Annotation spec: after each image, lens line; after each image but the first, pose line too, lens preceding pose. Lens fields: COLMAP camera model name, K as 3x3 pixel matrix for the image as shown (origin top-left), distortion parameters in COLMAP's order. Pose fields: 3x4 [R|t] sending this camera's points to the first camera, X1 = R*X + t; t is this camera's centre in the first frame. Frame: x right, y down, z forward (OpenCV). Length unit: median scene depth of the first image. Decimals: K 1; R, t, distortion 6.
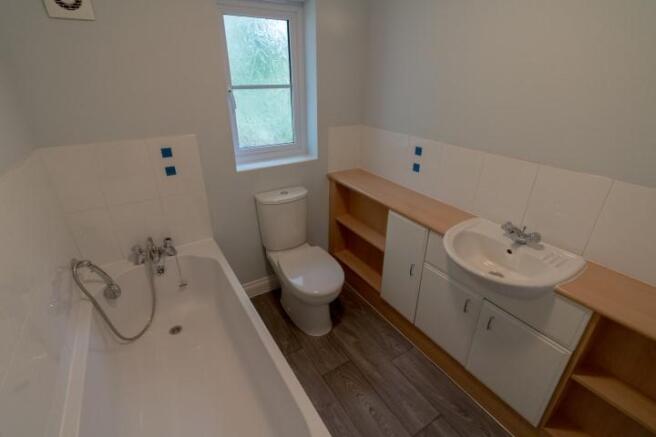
lens RADIAL K [[303.3, 0, 326.8], [0, 303.3, 219.3], [0, 0, 1]] dist [0.016594, 0.000204]
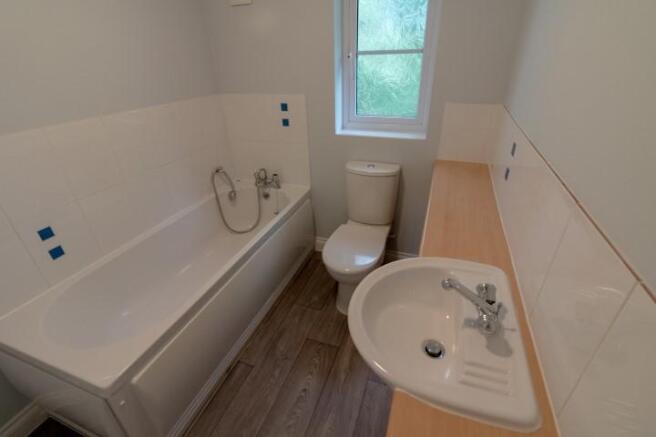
lens RADIAL K [[303.3, 0, 326.3], [0, 303.3, 218.5], [0, 0, 1]] dist [0.016594, 0.000204]
pose [[0.615444, 0.366759, -0.697651, 0.625669], [-0.316329, 0.925662, 0.207571, -0.107683], [0.721917, 0.092939, 0.685710, 0.305507]]
